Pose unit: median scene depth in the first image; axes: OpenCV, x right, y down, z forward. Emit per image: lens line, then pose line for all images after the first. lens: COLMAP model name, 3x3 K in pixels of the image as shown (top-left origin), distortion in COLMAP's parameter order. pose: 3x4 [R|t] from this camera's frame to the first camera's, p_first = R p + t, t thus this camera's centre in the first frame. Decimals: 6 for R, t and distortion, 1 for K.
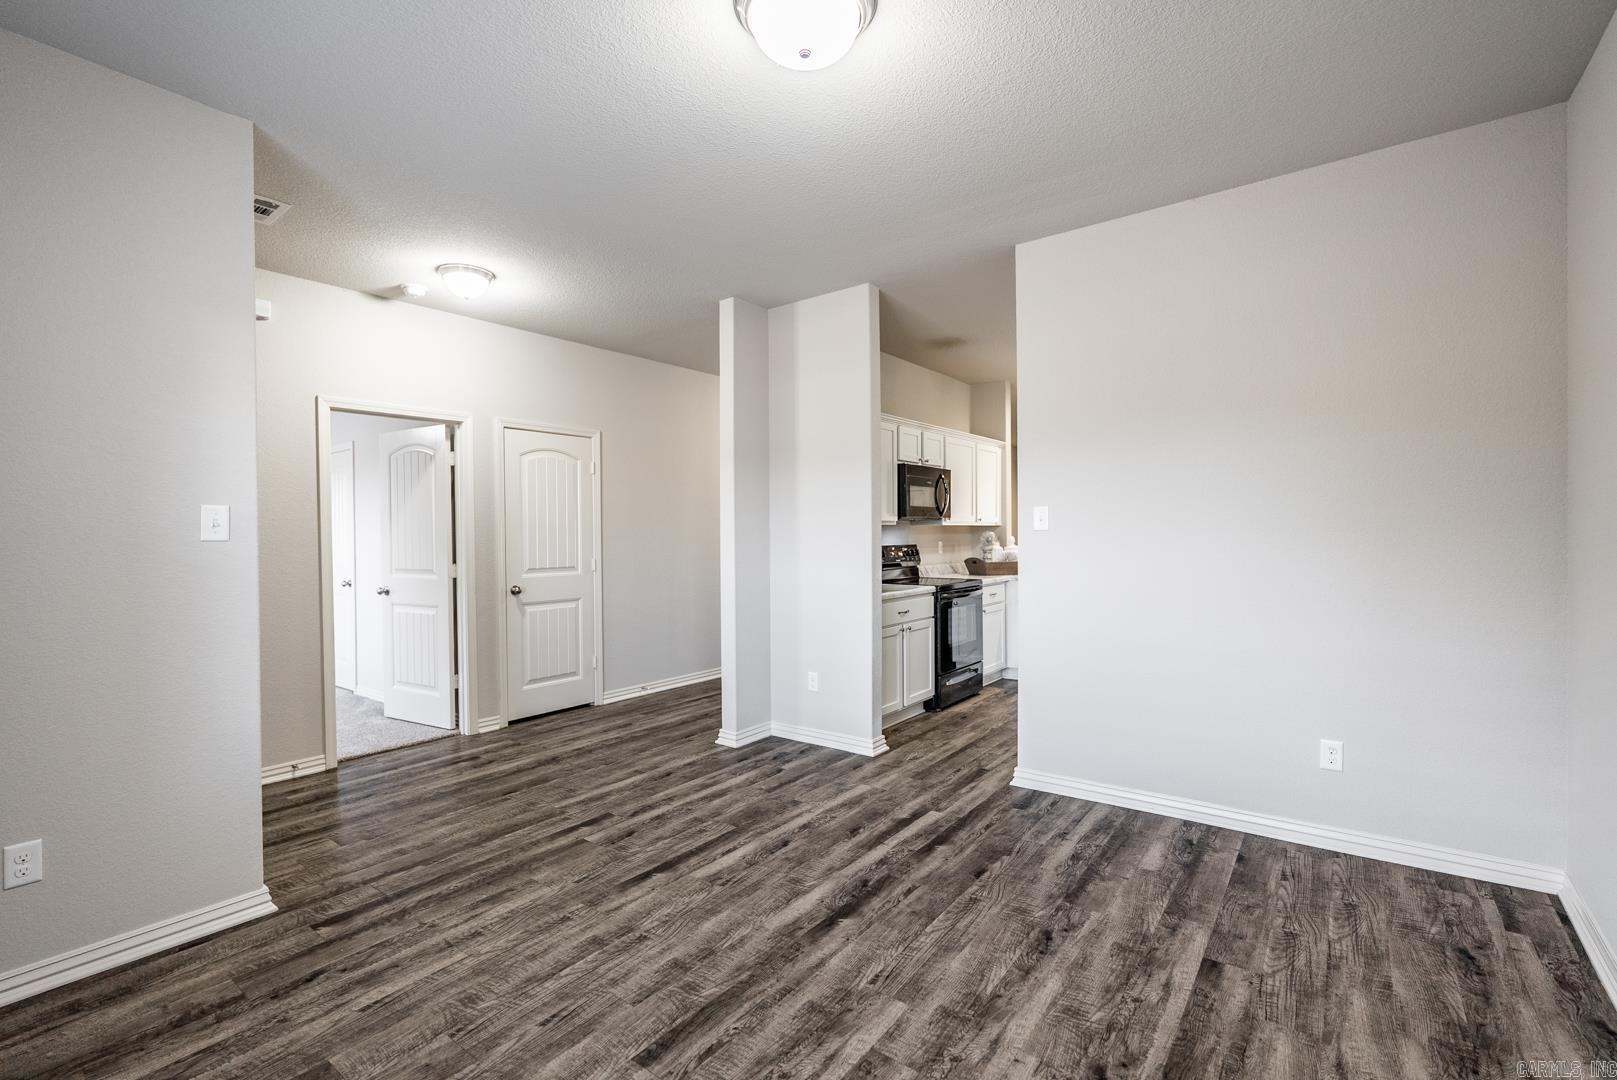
lens RADIAL K [[722.0, 0, 813.3], [0, 722.0, 539.3], [0, 0, 1]] dist [-0.008192, 0.001593]
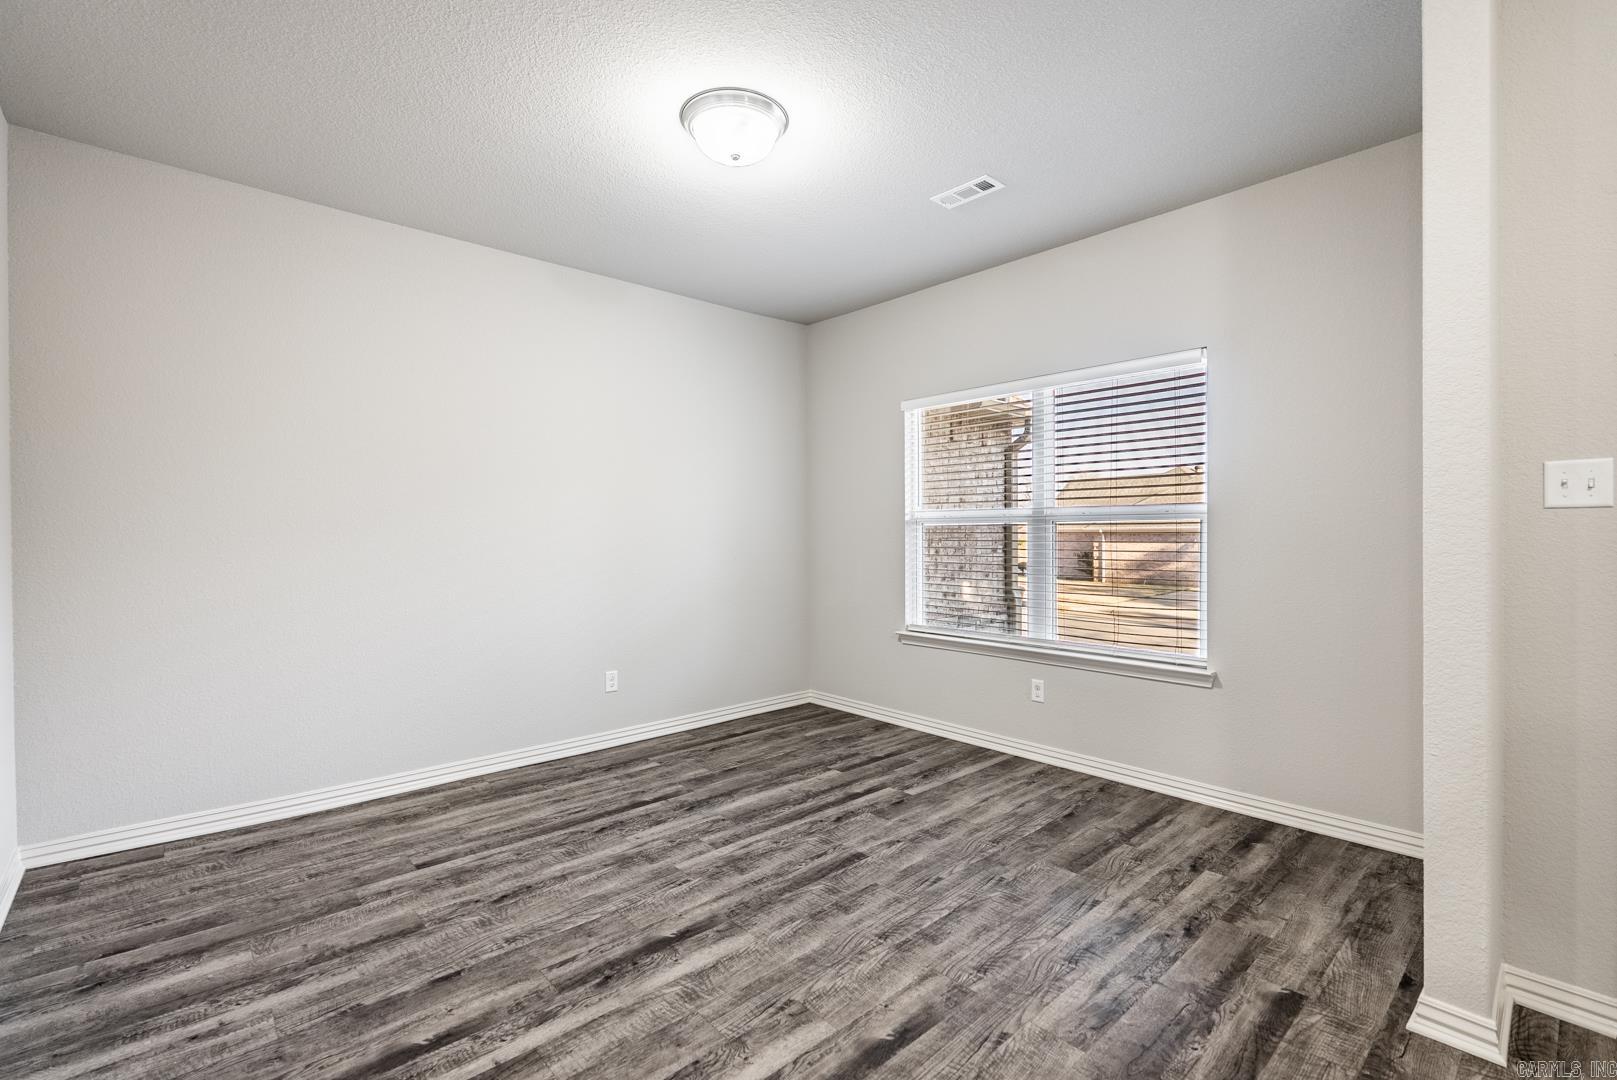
lens RADIAL K [[722.0, 0, 807.3], [0, 722.0, 538.4], [0, 0, 1]] dist [-0.008192, 0.001593]
pose [[-0.981289, 0.012865, 0.192108, -0.331775], [0.015779, 0.999782, 0.013647, 0.011609], [-0.191891, 0.016423, -0.981279, 1.962581]]
